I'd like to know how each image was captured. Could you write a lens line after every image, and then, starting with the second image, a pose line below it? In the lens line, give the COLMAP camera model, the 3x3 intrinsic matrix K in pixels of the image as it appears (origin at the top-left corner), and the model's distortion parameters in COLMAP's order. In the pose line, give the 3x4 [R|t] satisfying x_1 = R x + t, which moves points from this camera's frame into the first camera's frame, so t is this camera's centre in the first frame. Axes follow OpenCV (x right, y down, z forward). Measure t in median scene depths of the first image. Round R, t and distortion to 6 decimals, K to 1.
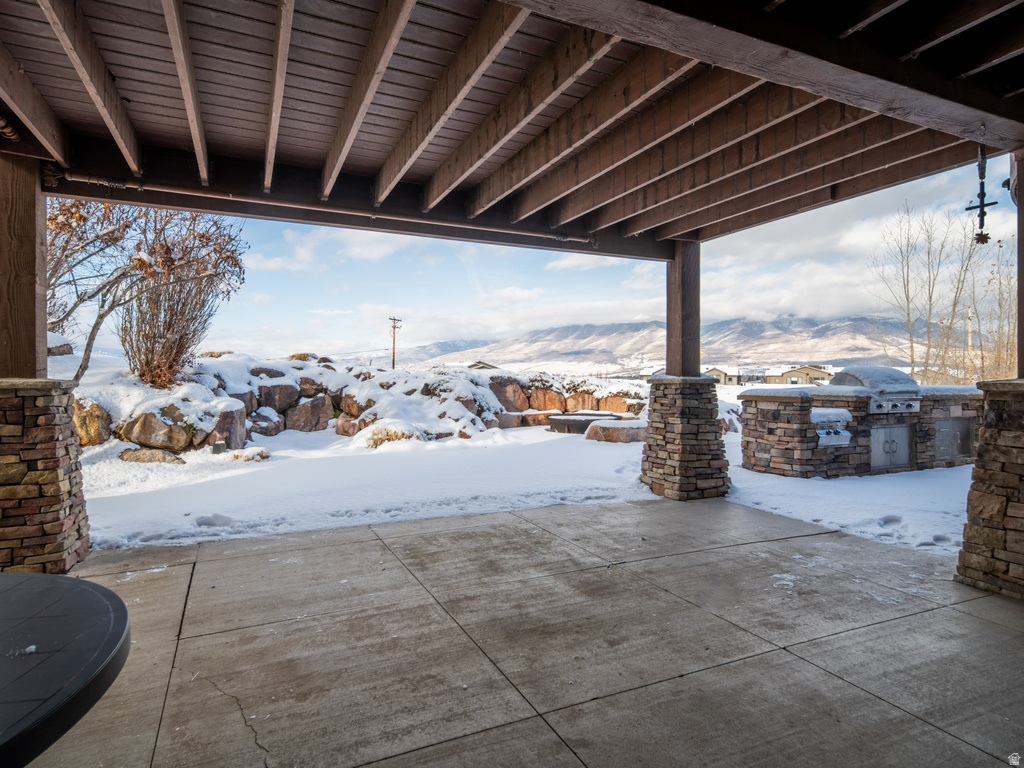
lens RADIAL K [[569.8, 0, 491.2], [0, 569.8, 378.7], [0, 0, 1]] dist [0.008883, 0.002825]
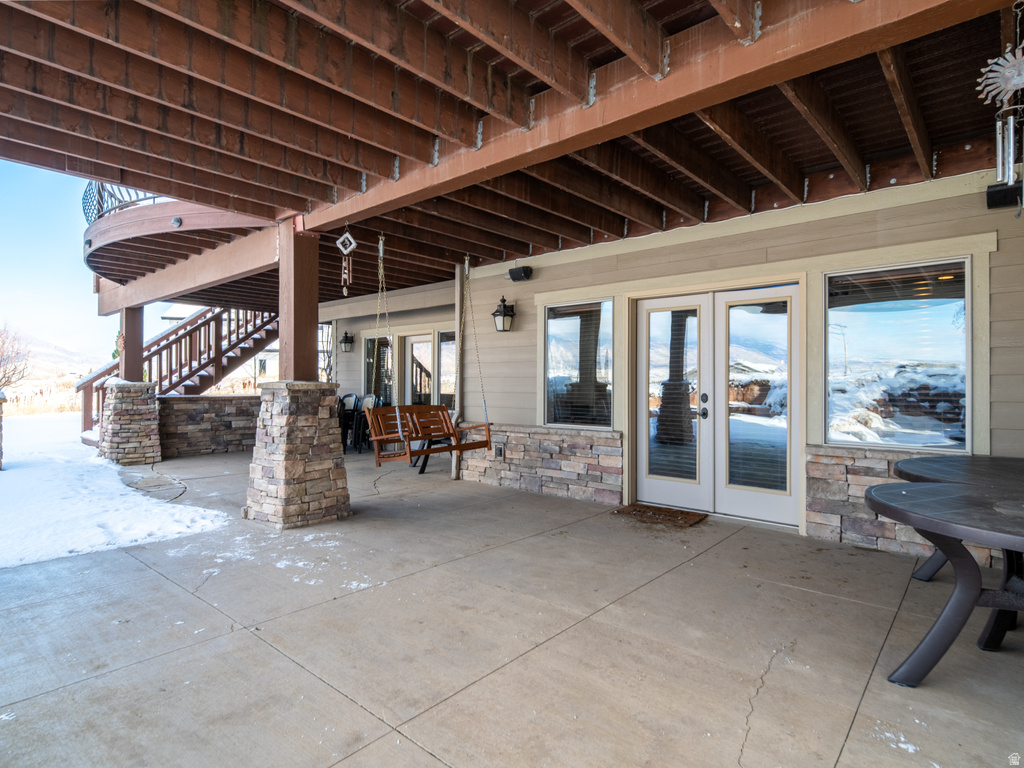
lens RADIAL K [[569.8, 0, 544.5], [0, 569.8, 383.2], [0, 0, 1]] dist [0.008883, 0.002825]
pose [[-0.452638, -0.001240, 0.891693, -0.213552], [-0.000889, 0.999999, 0.000940, 0.001289], [-0.891694, -0.000367, -0.452639, 0.335842]]
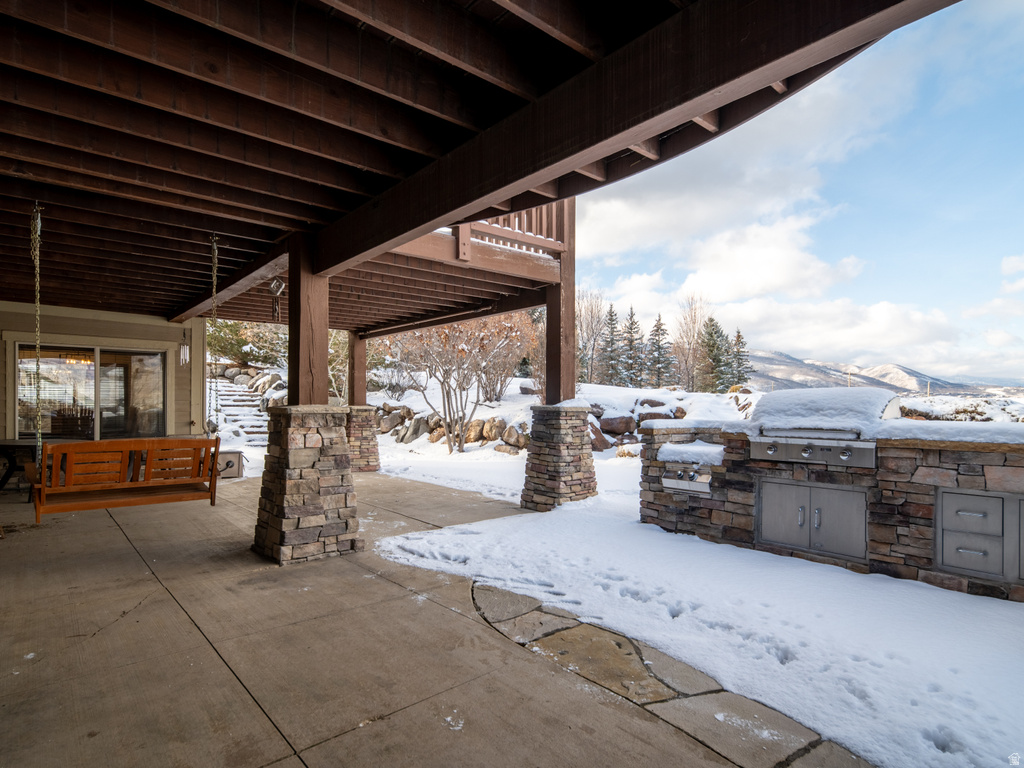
lens RADIAL K [[569.8, 0, 505.3], [0, 569.8, 404.8], [0, 0, 1]] dist [0.008883, 0.002825]
pose [[0.279041, -0.002177, -0.960277, 0.778365], [-0.006290, 0.999972, -0.004095, 0.000849], [0.960259, 0.007182, 0.279020, 0.330893]]
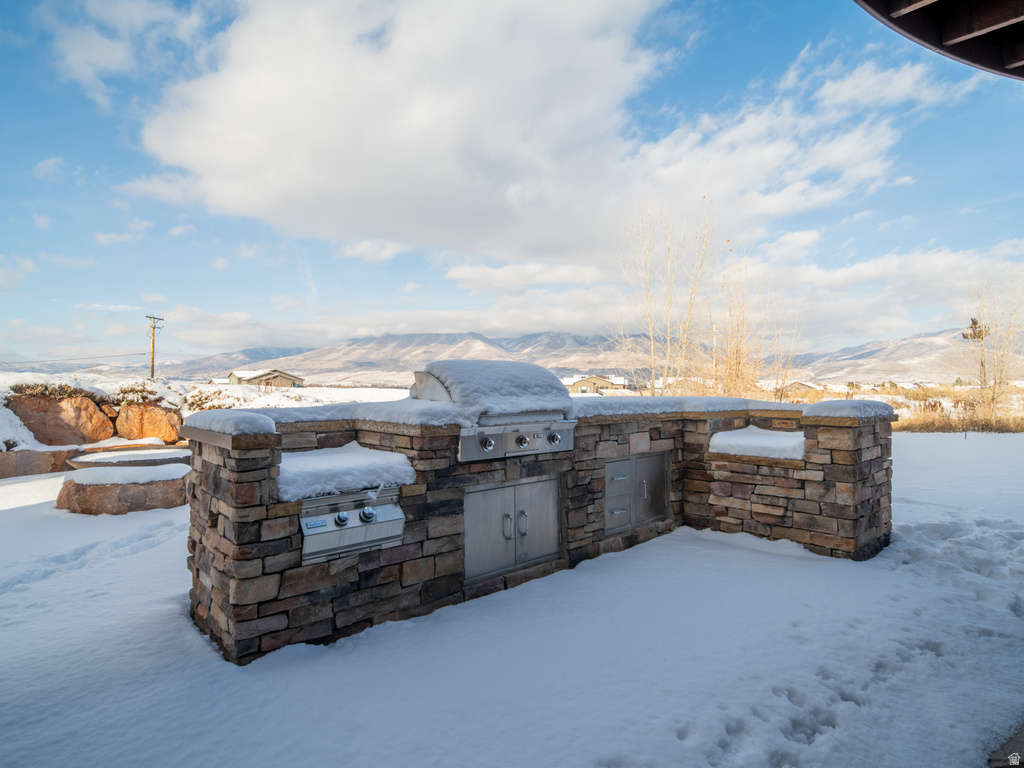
lens RADIAL K [[569.8, 0, 506.9], [0, 569.8, 383.1], [0, 0, 1]] dist [0.008883, 0.002825]
pose [[0.944414, -0.000644, 0.328758, 0.345247], [0.003837, 0.999952, -0.009063, 0.001889], [-0.328737, 0.009820, 0.944371, 0.354199]]
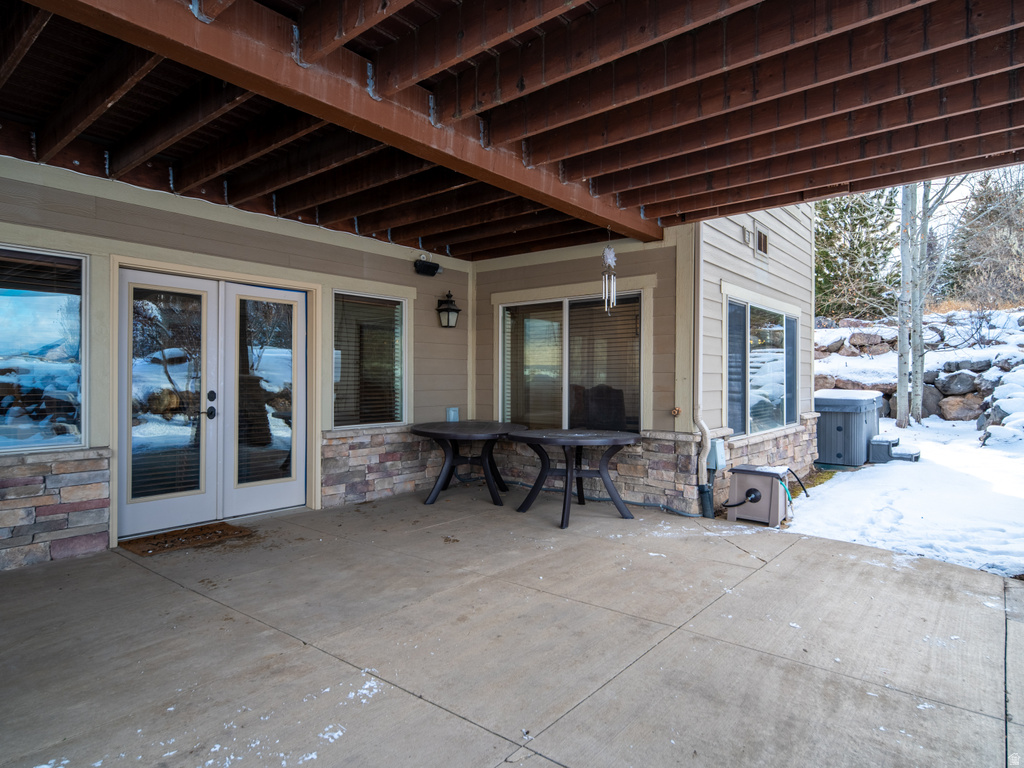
lens RADIAL K [[569.8, 0, 503.4], [0, 569.8, 383.7], [0, 0, 1]] dist [0.008883, 0.002825]
pose [[-0.896172, 0.000554, -0.443706, 0.154416], [-0.004066, 0.999947, 0.009462, -0.000486], [0.443687, 0.010284, -0.896123, 0.489730]]
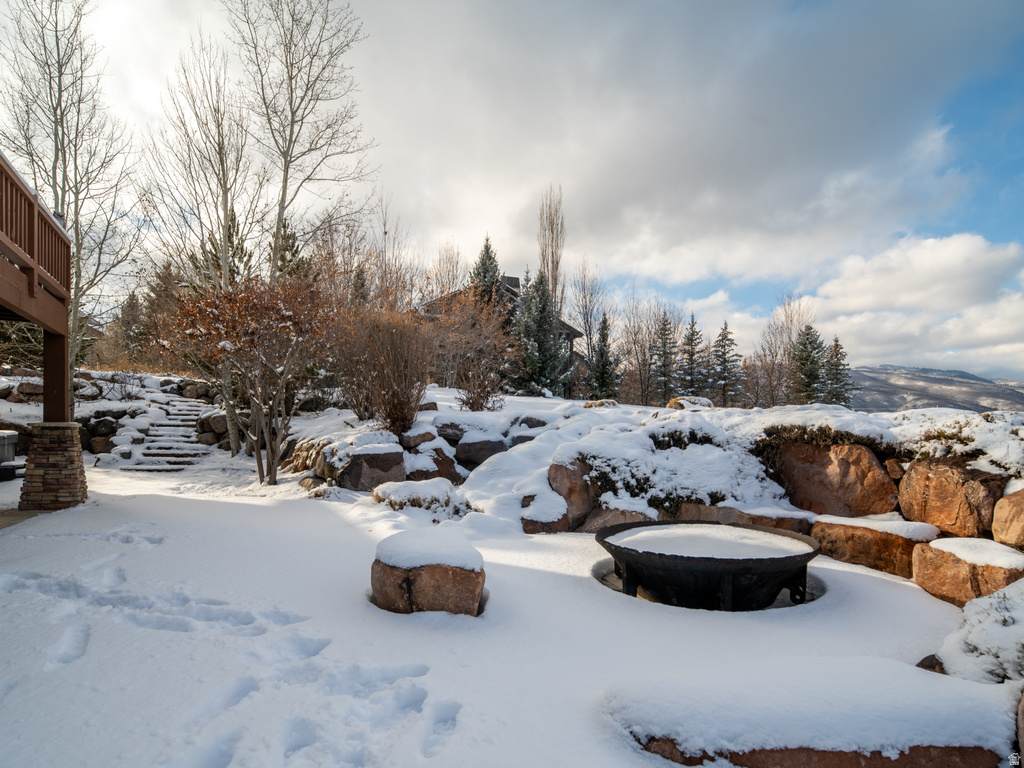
lens RADIAL K [[569.8, 0, 509.9], [0, 569.8, 444.7], [0, 0, 1]] dist [0.008883, 0.002825]
pose [[0.073299, 0.026548, -0.996957, 0.551758], [-0.012591, 0.999591, 0.025692, 0.002329], [0.997231, 0.010670, 0.073603, 0.931614]]
